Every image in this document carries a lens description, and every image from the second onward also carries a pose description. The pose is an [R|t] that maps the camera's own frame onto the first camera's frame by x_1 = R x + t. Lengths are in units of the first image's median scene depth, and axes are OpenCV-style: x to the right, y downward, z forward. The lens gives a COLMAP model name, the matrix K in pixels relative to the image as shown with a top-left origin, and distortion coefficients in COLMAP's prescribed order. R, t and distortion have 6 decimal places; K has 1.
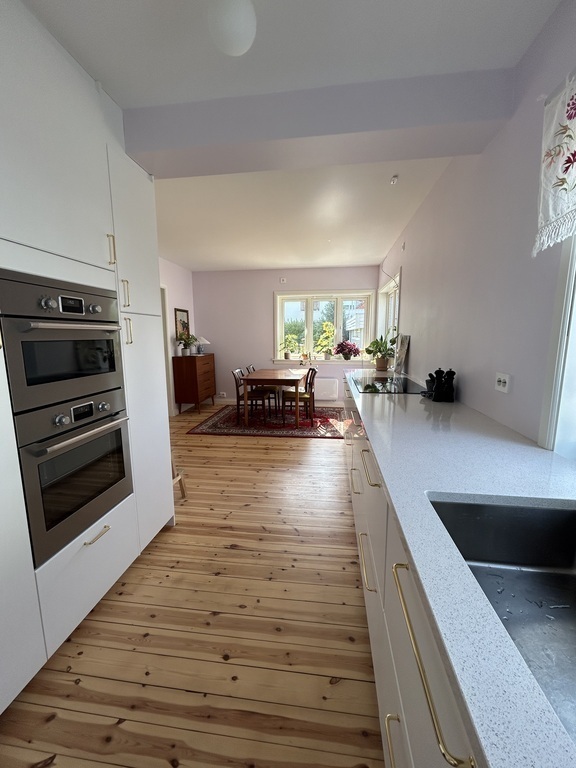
lens RADIAL K [[308.5, 0, 288.0], [0, 308.5, 384.0], [0, 0, 1]] dist [-0.002946, -0.000429]
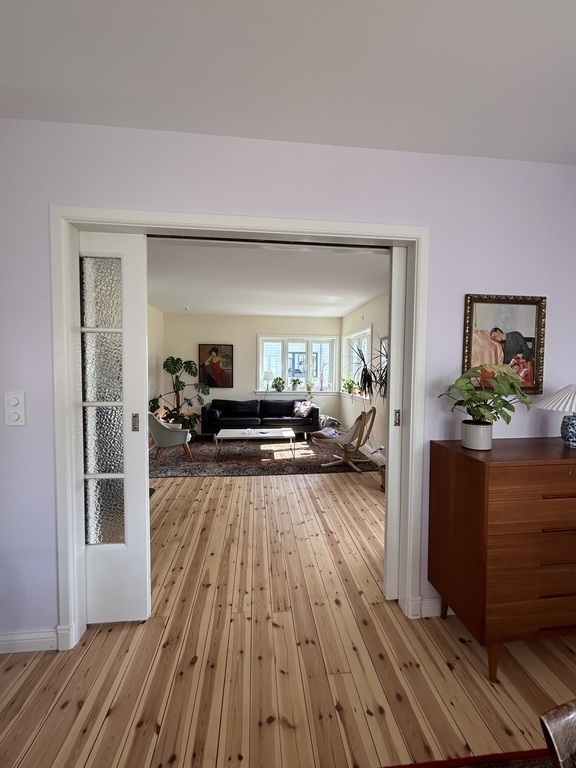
lens RADIAL K [[308.5, 0, 288.0], [0, 308.5, 384.0], [0, 0, 1]] dist [-0.002946, -0.000429]
pose [[0.236679, 0.045815, -0.970507, -0.088599], [-0.161306, 0.986878, 0.007250, -0.120828], [0.958104, 0.154833, 0.240963, 0.730395]]
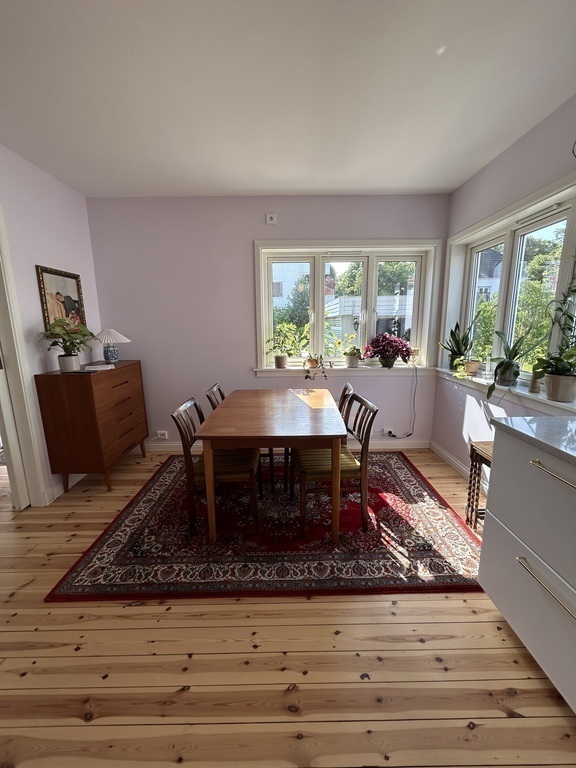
lens RADIAL K [[308.5, 0, 288.0], [0, 308.5, 384.0], [0, 0, 1]] dist [-0.002946, -0.000429]
pose [[0.990156, -0.034017, 0.135773, -0.070424], [0.029121, 0.998858, 0.037883, -0.078176], [-0.136906, -0.033557, 0.990015, 0.486760]]
